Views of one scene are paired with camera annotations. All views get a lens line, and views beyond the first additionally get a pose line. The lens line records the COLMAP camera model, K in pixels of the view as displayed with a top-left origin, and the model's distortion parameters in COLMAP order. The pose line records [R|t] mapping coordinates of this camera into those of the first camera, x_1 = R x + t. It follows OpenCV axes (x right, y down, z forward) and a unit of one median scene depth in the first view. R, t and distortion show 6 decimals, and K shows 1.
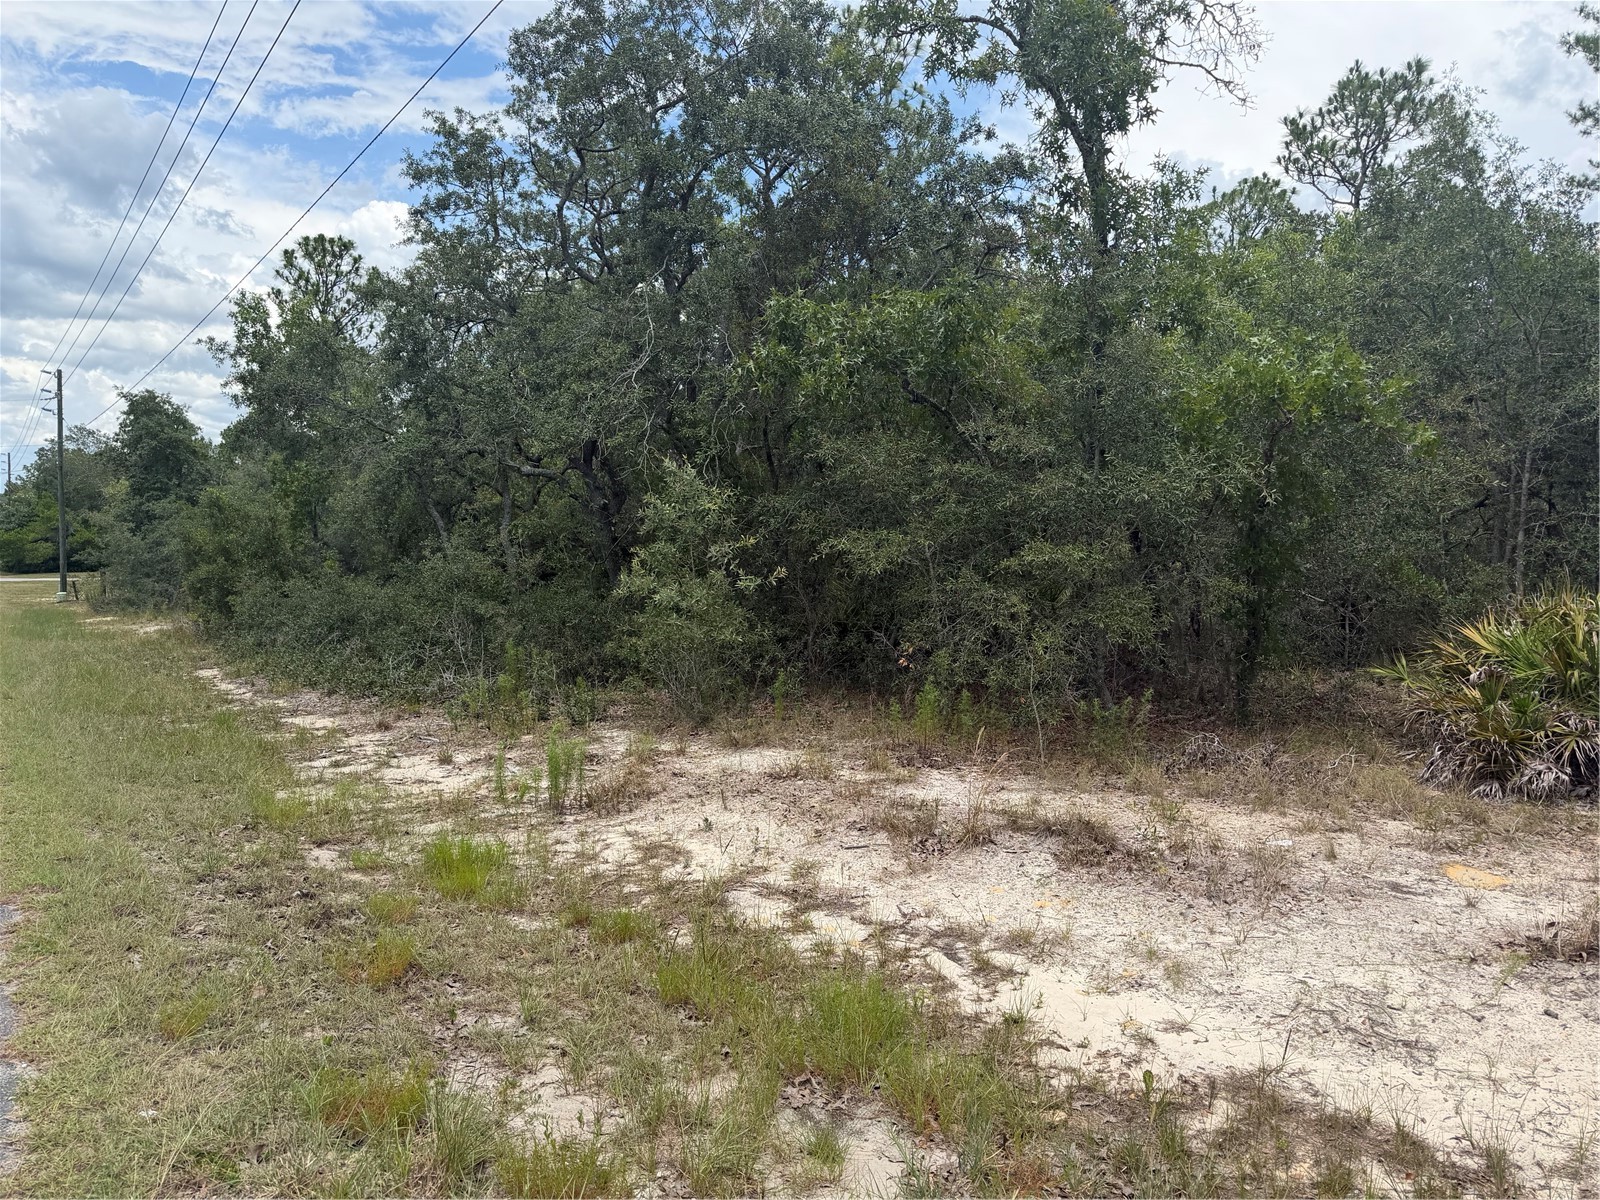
lens RADIAL K [[1129.9, 0, 803.7], [0, 1129.9, 605.6], [0, 0, 1]] dist [0.057819, -0.067427]
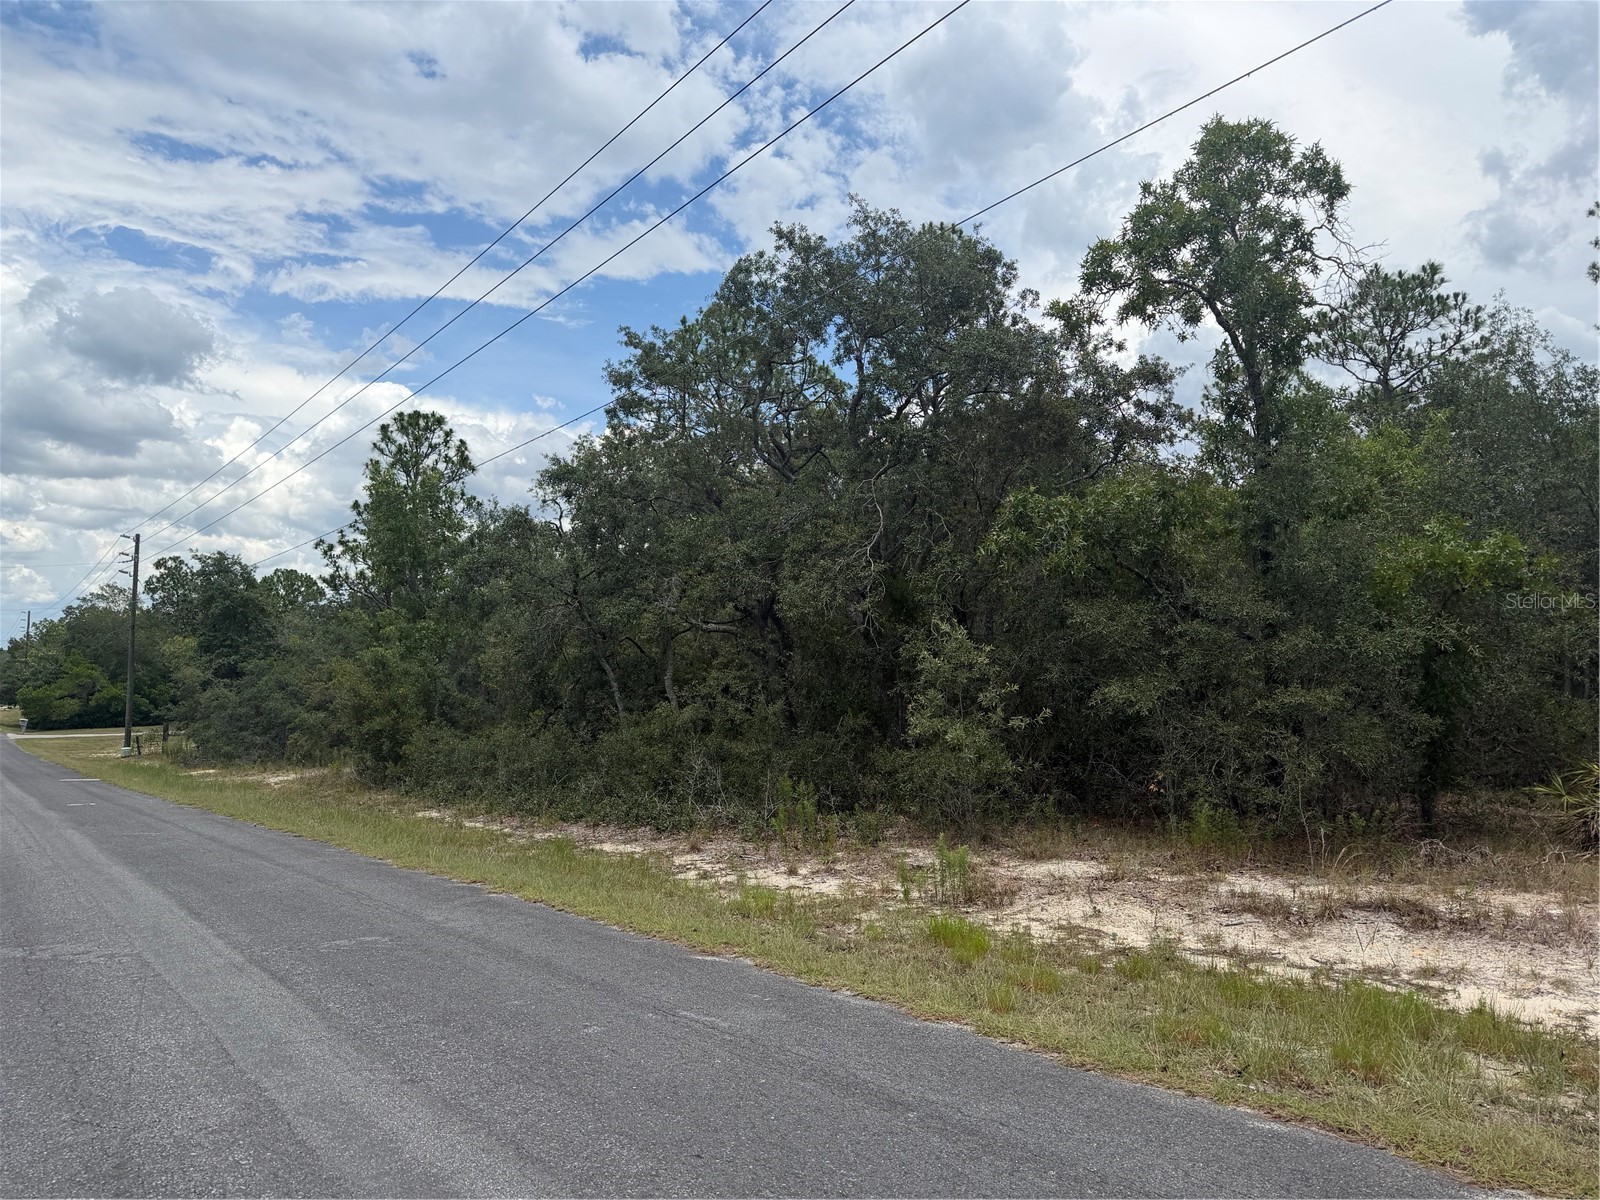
lens RADIAL K [[1129.9, 0, 801.5], [0, 1129.9, 610.1], [0, 0, 1]] dist [0.057819, -0.067427]
pose [[0.999601, -0.016490, 0.022916, -0.313570], [0.019107, 0.992699, -0.119098, -0.000950], [-0.020785, 0.119488, 0.992618, -0.232898]]
